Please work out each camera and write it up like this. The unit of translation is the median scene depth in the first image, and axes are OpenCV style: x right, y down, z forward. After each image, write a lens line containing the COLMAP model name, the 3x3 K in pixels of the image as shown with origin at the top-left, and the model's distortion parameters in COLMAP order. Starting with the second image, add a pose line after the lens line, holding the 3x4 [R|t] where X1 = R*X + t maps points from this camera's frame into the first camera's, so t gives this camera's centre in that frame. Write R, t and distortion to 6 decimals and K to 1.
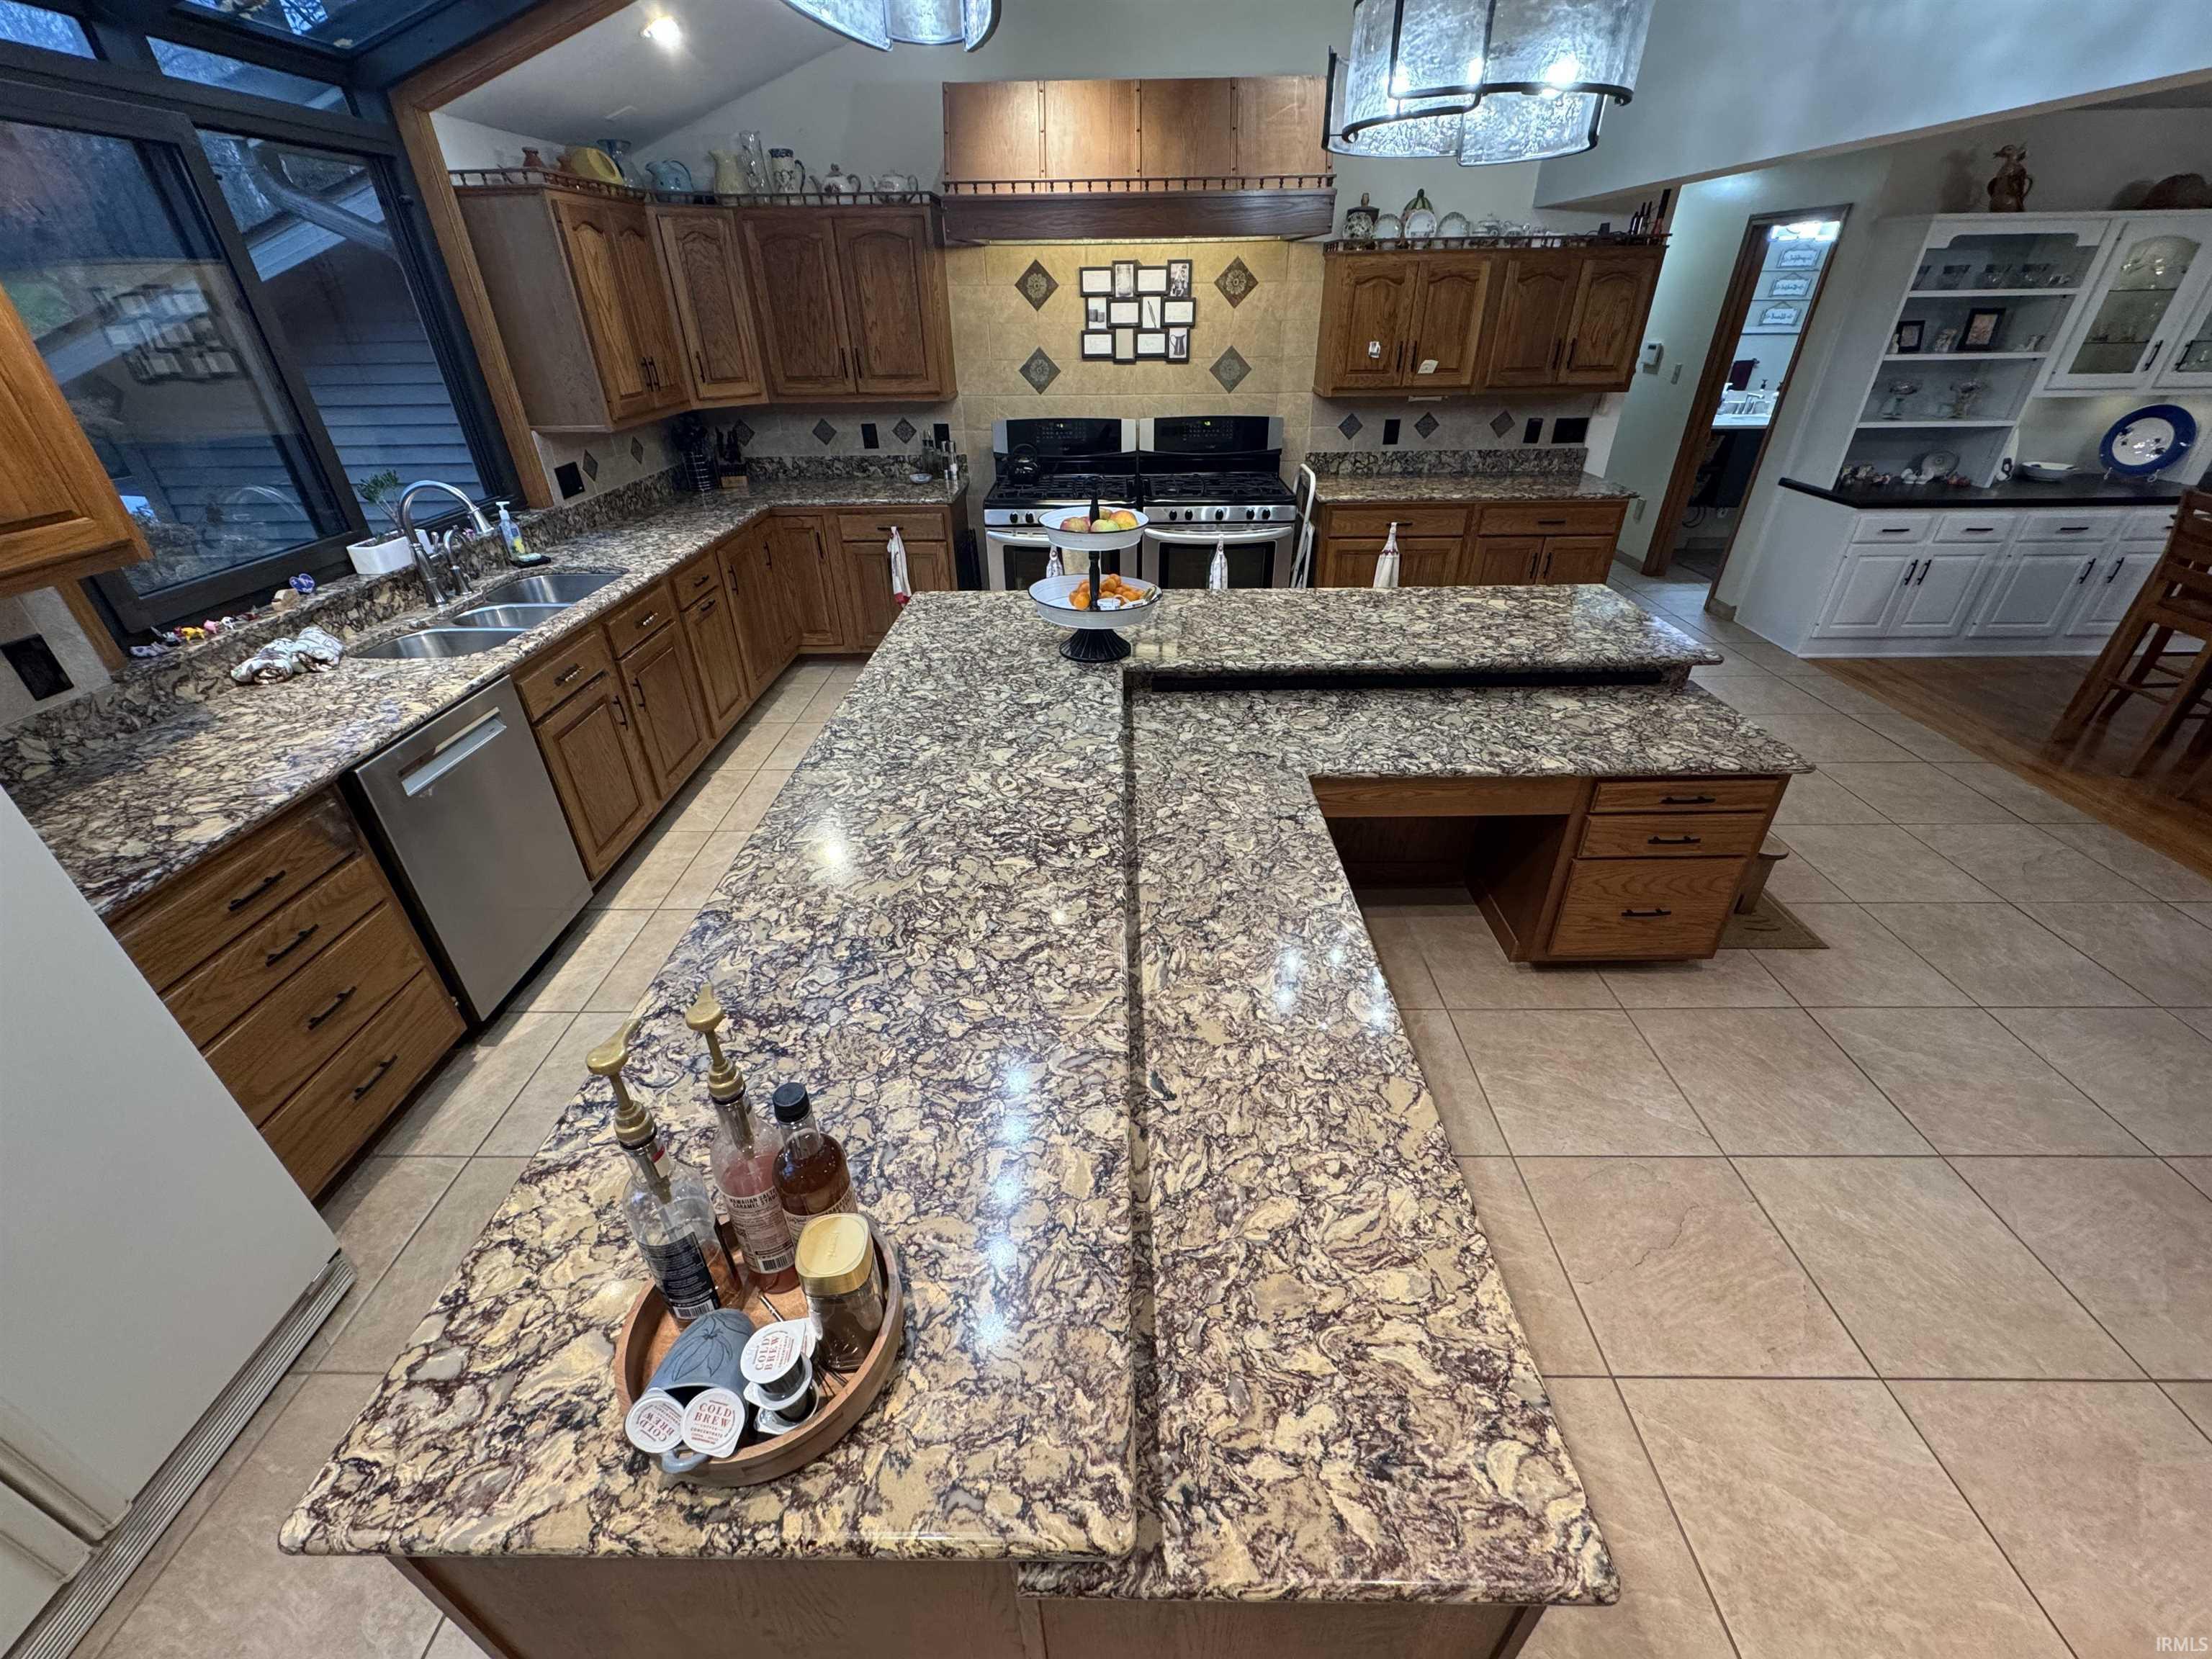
lens RADIAL K [[881.6, 0, 1107.7], [0, 881.6, 829.7], [0, 0, 1]] dist [-0.002822, 0.000920]
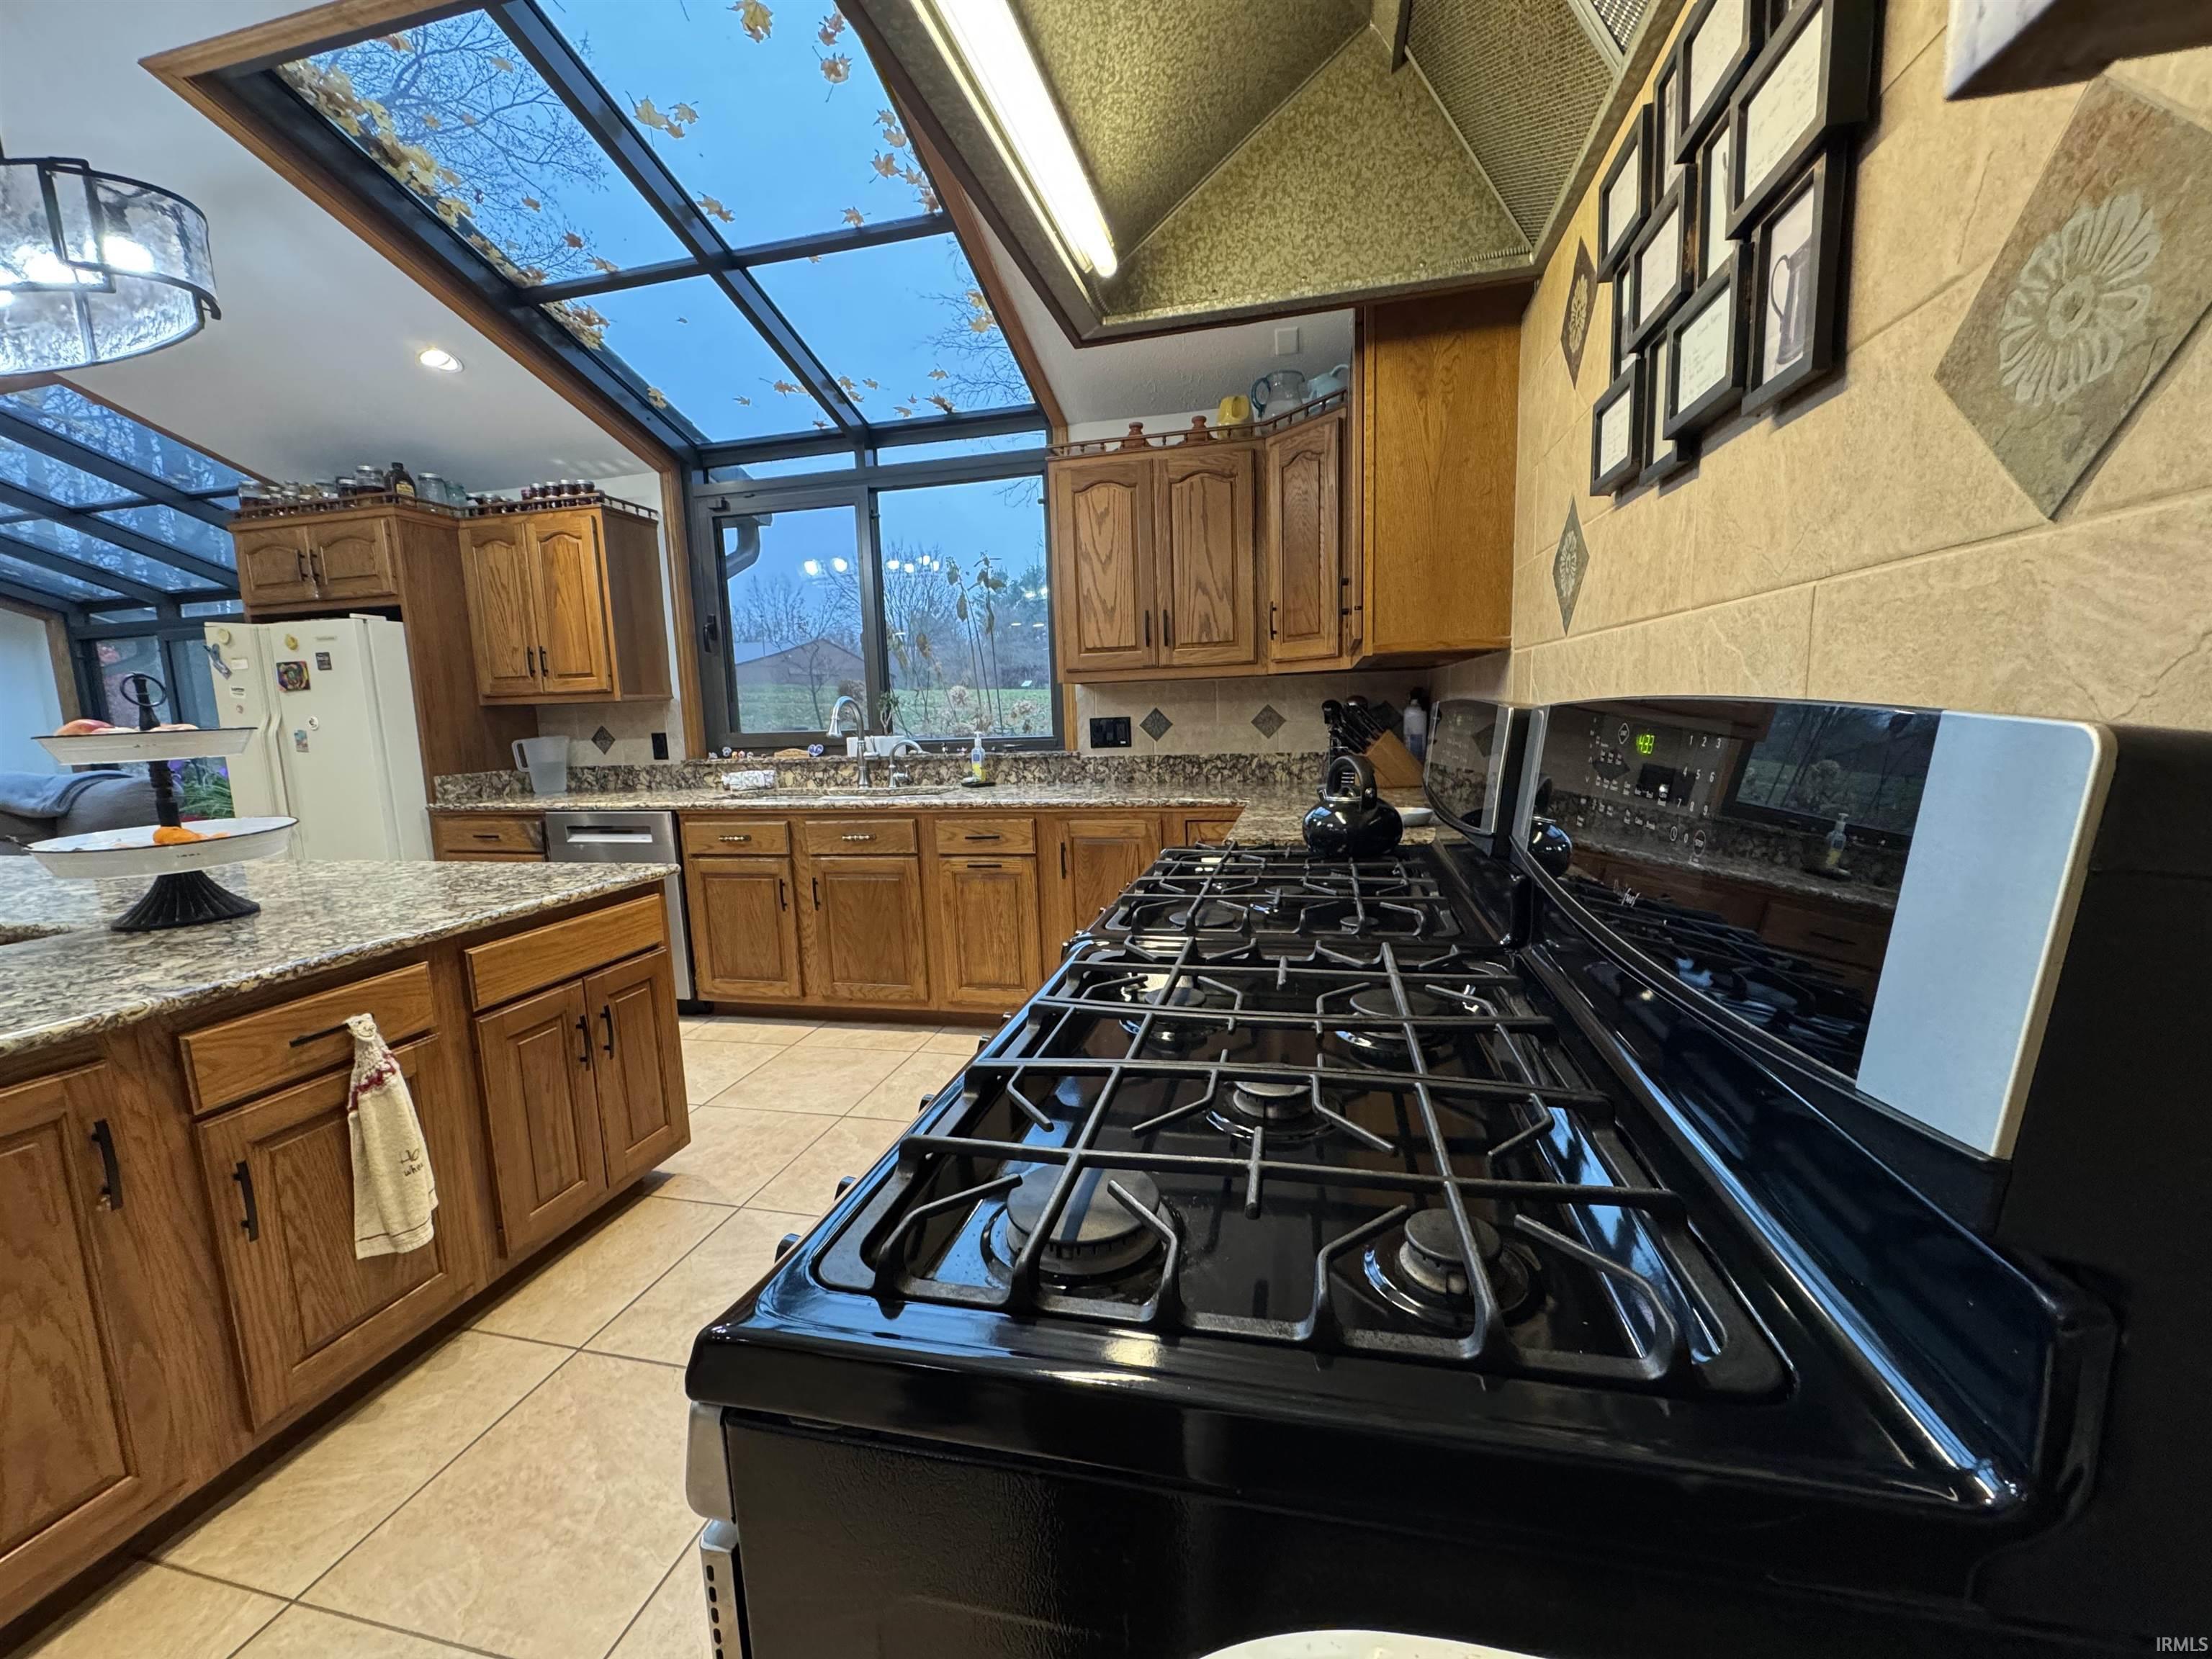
lens RADIAL K [[881.6, 0, 1105.5], [0, 881.6, 831.0], [0, 0, 1]] dist [-0.002822, 0.000920]
pose [[-0.221467, 0.156080, -0.962596, 0.294301], [-0.476547, 0.843892, 0.246473, -0.475637], [0.850797, 0.513308, -0.112515, 1.019620]]
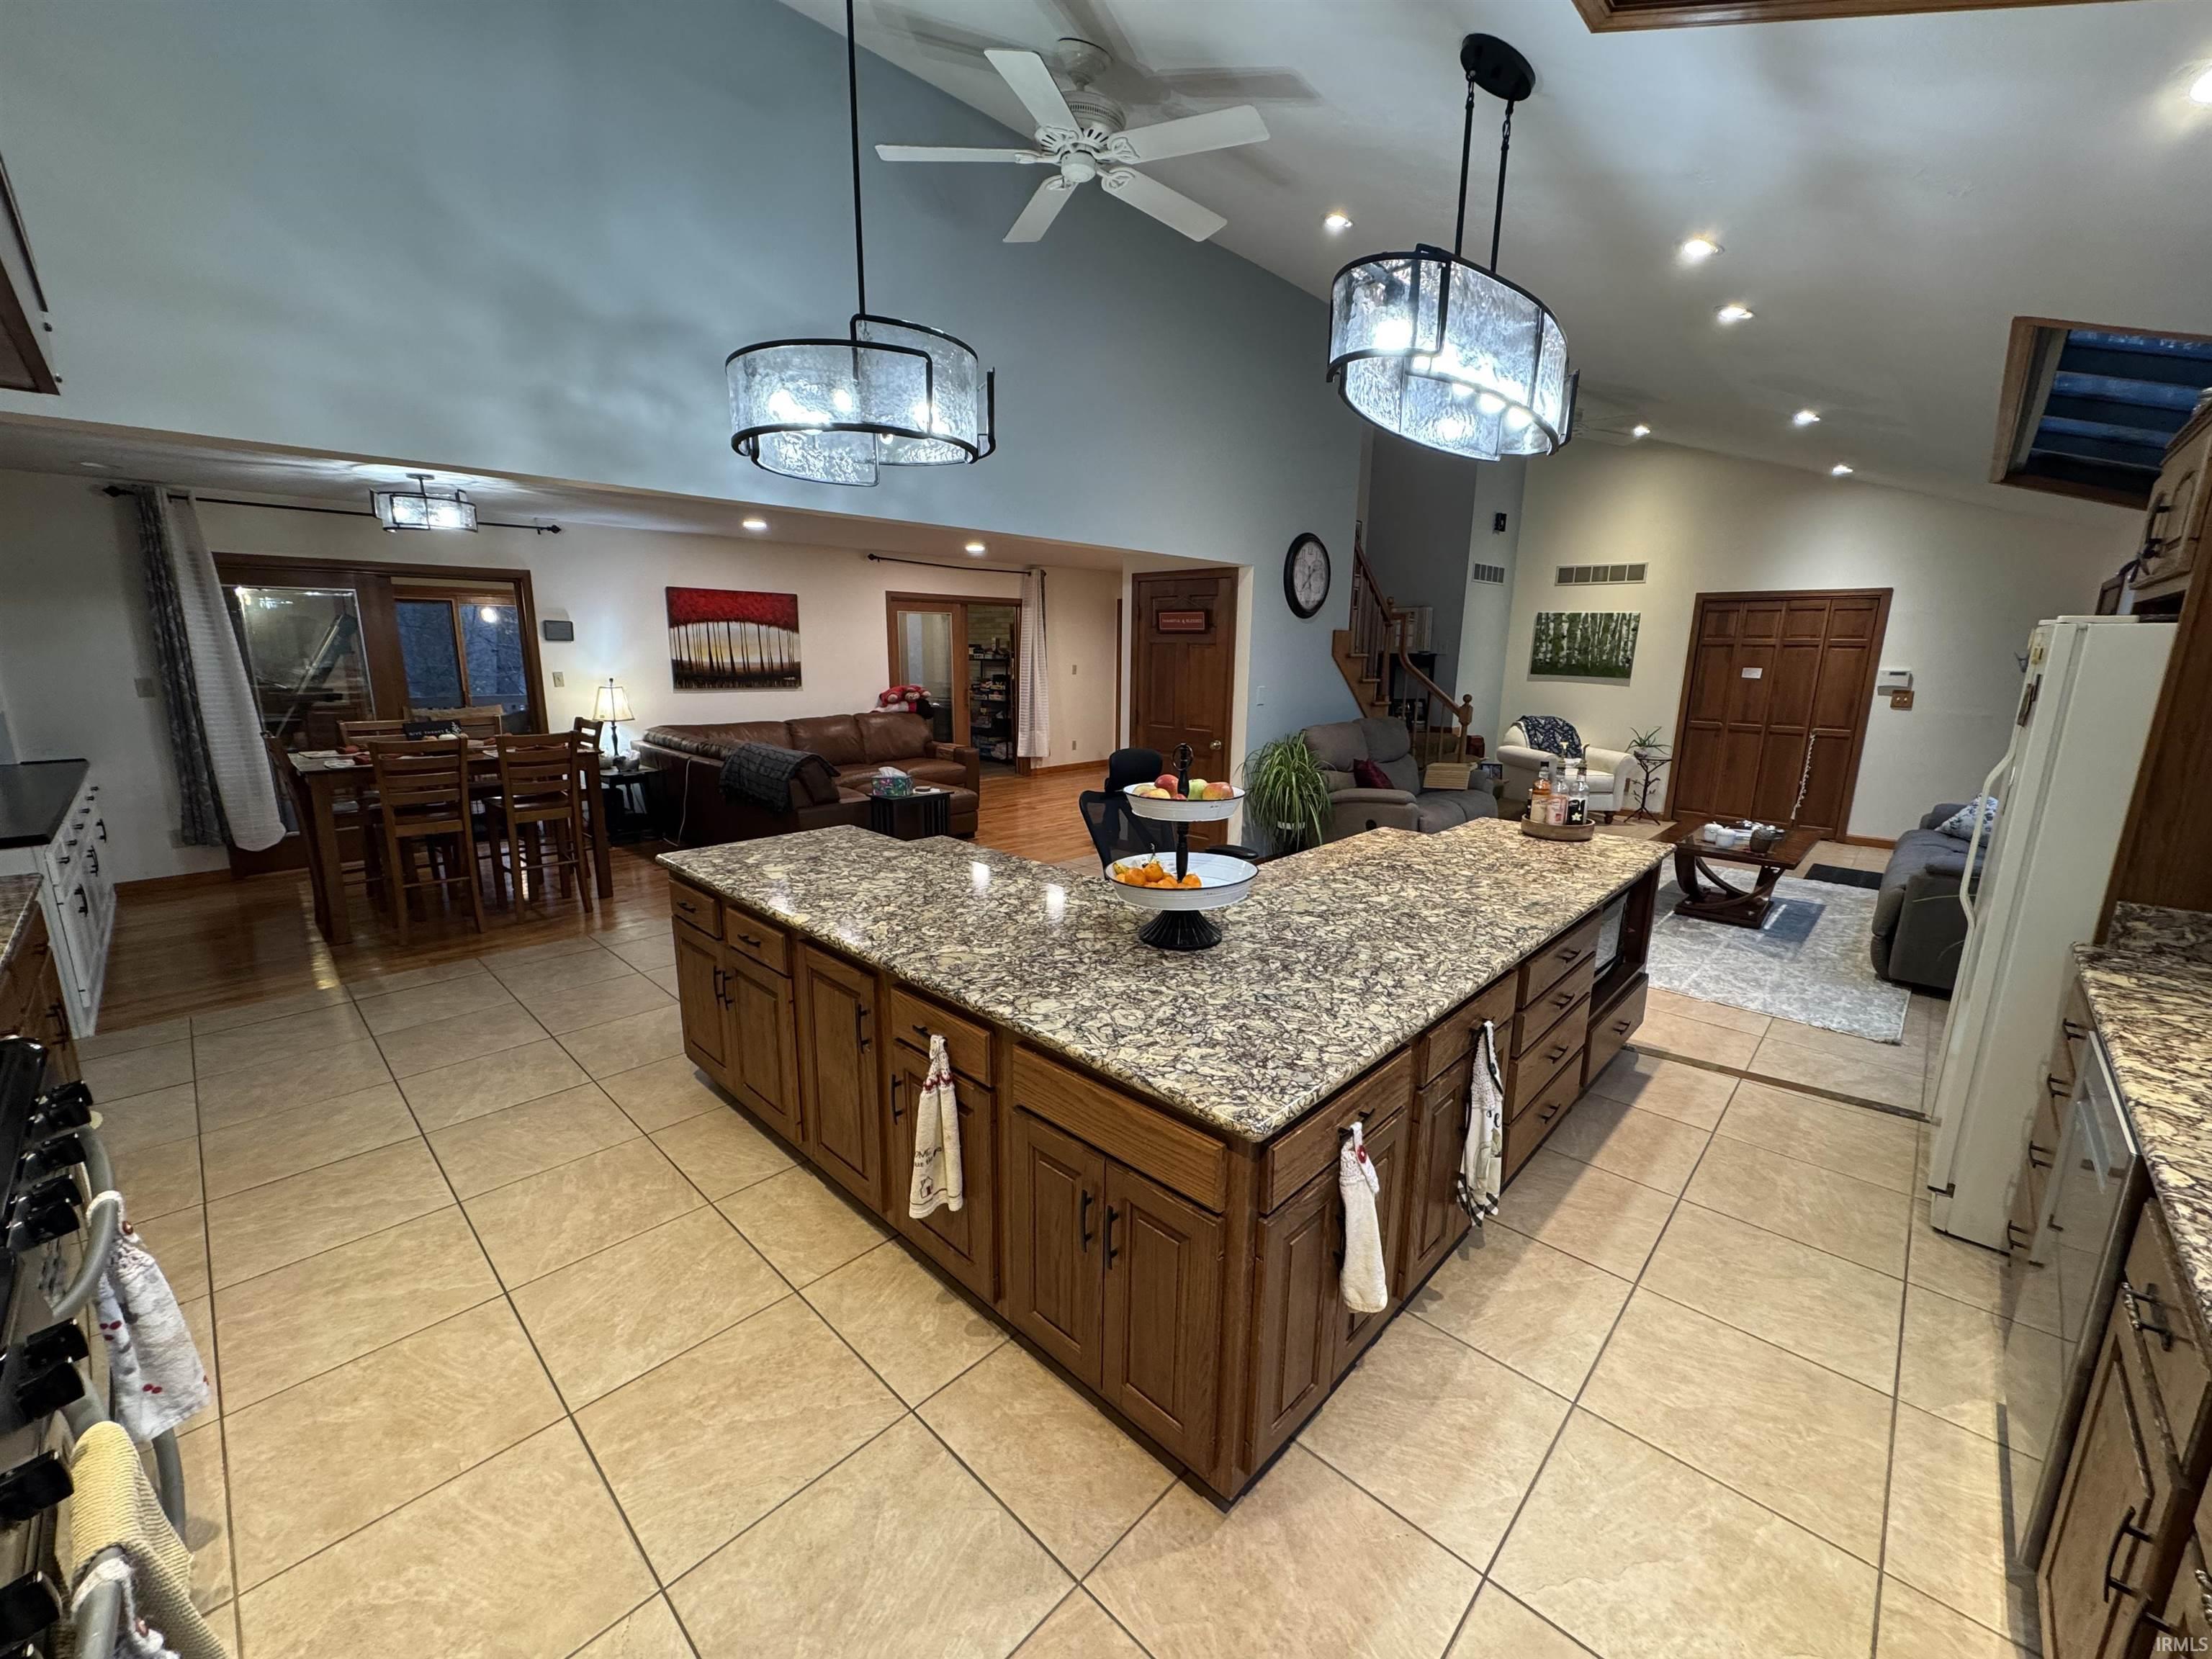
lens RADIAL K [[881.6, 0, 1106.6], [0, 881.6, 829.9], [0, 0, 1]] dist [-0.002822, 0.000920]
pose [[-0.731793, -0.138731, 0.667257, -0.322041], [0.352308, 0.761094, 0.544624, -0.480000], [-0.583402, 0.633632, -0.508087, 0.874139]]
